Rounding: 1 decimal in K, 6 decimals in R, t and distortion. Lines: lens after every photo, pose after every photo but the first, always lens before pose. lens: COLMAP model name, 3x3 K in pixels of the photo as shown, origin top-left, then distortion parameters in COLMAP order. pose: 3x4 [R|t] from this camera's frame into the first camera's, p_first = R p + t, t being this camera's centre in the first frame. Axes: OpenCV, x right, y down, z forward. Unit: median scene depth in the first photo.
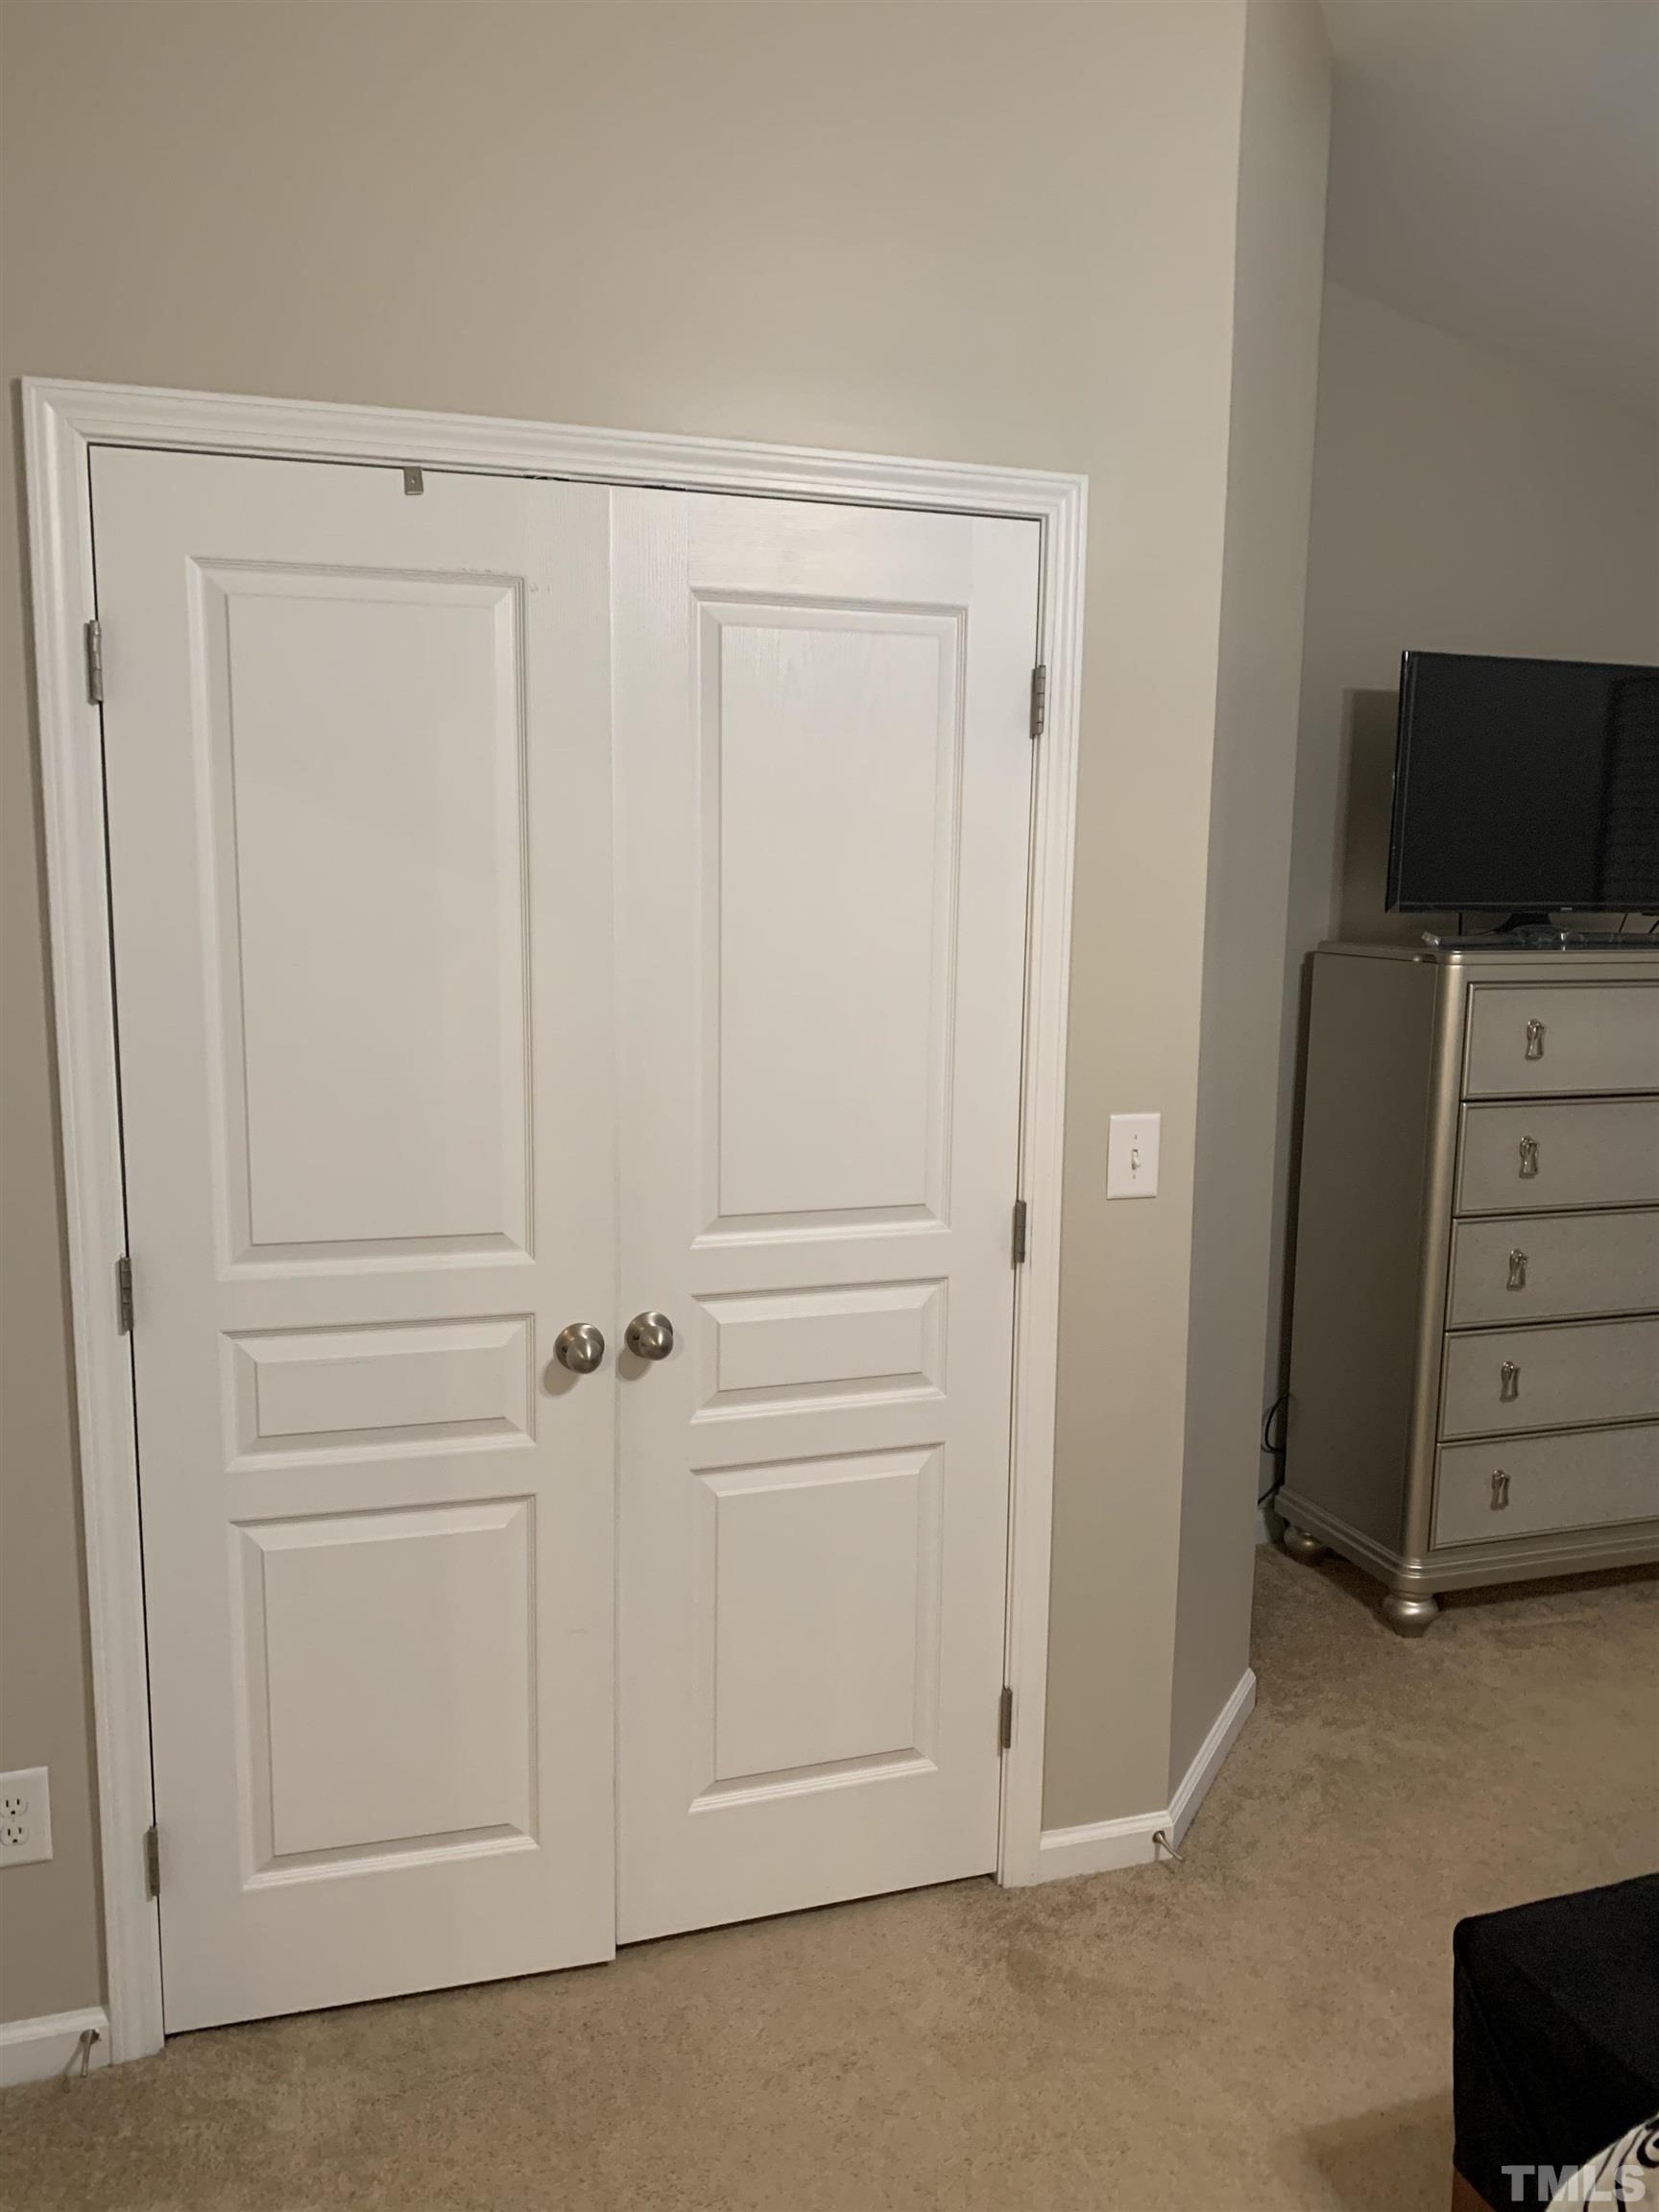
lens RADIAL K [[1719.1, 0, 808.7], [0, 1719.1, 1124.5], [0, 0, 1]] dist [0.015748, -0.009325]
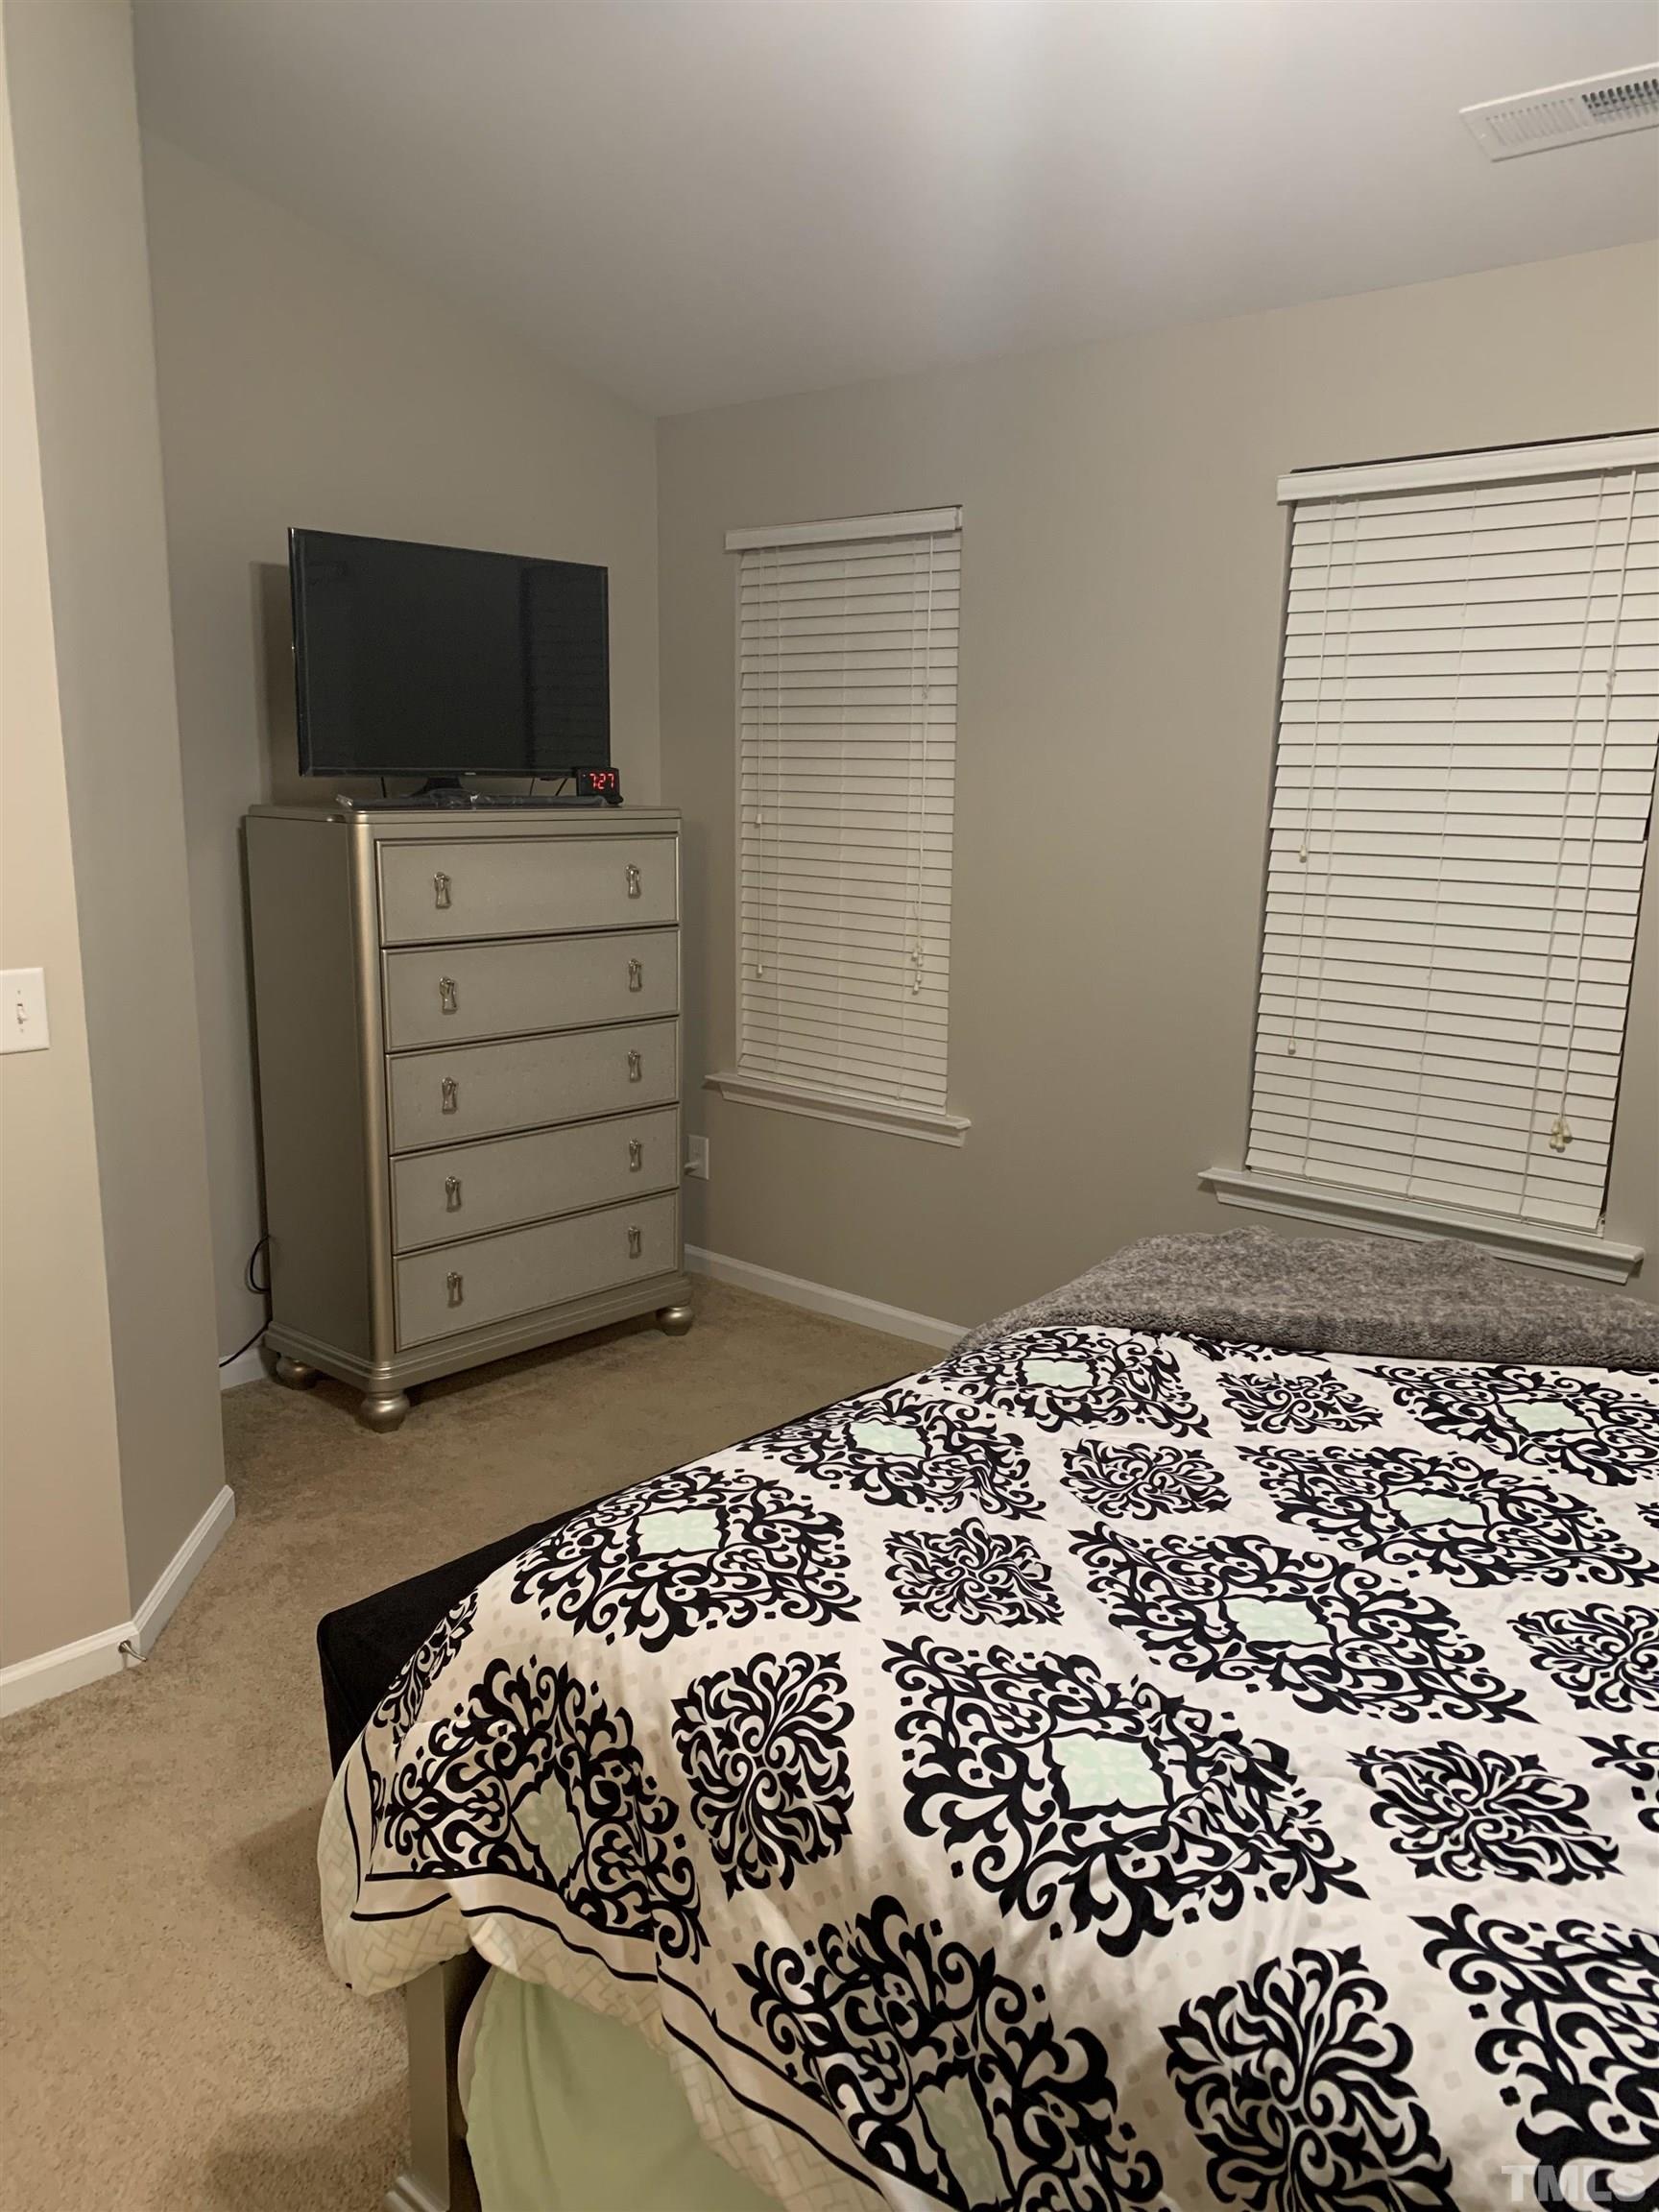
lens RADIAL K [[1719.1, 0, 831.0], [0, 1719.1, 1118.3], [0, 0, 1]] dist [0.015748, -0.009325]
pose [[0.862401, -0.104911, 0.495236, 0.066310], [0.072386, 0.993793, 0.084473, 0.022150], [-0.501024, -0.037001, 0.864642, -0.103394]]
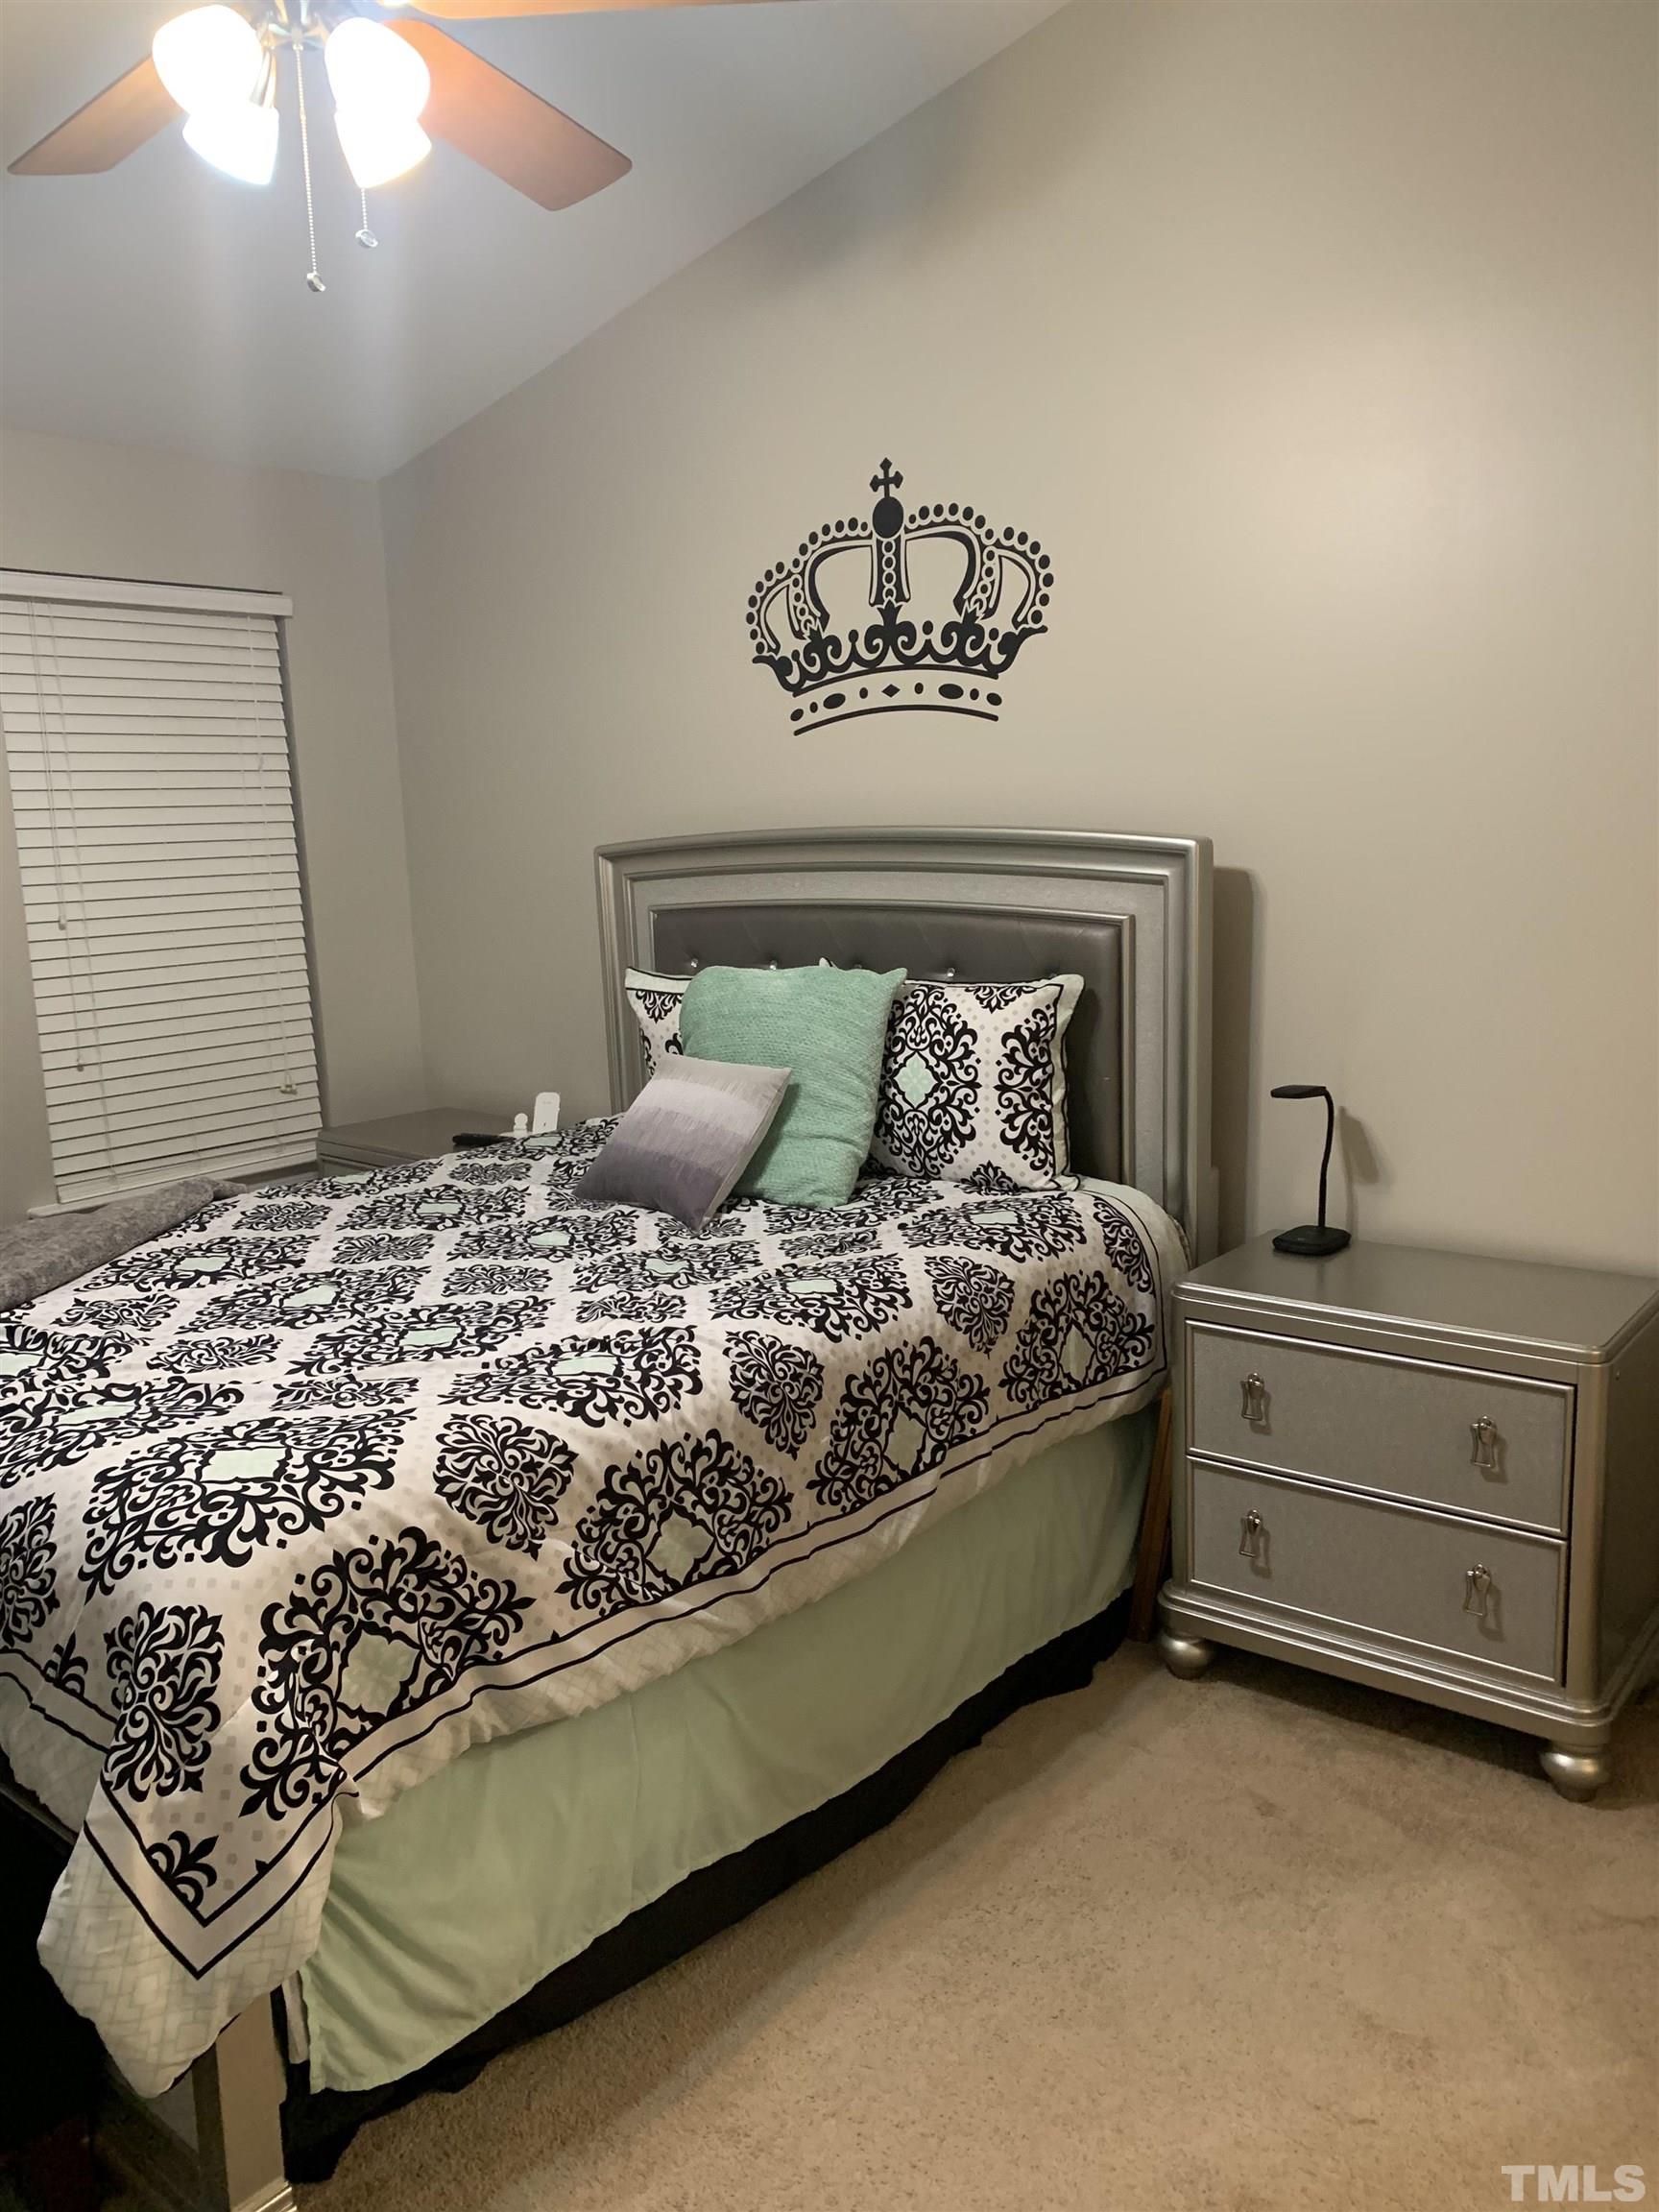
lens RADIAL K [[1719.1, 0, 825.5], [0, 1719.1, 1102.4], [0, 0, 1]] dist [0.015748, -0.009325]
pose [[-0.546212, -0.133424, 0.826953, -0.784141], [0.154080, 0.954384, 0.255756, -0.158713], [-0.823354, 0.267114, -0.500738, 1.089799]]
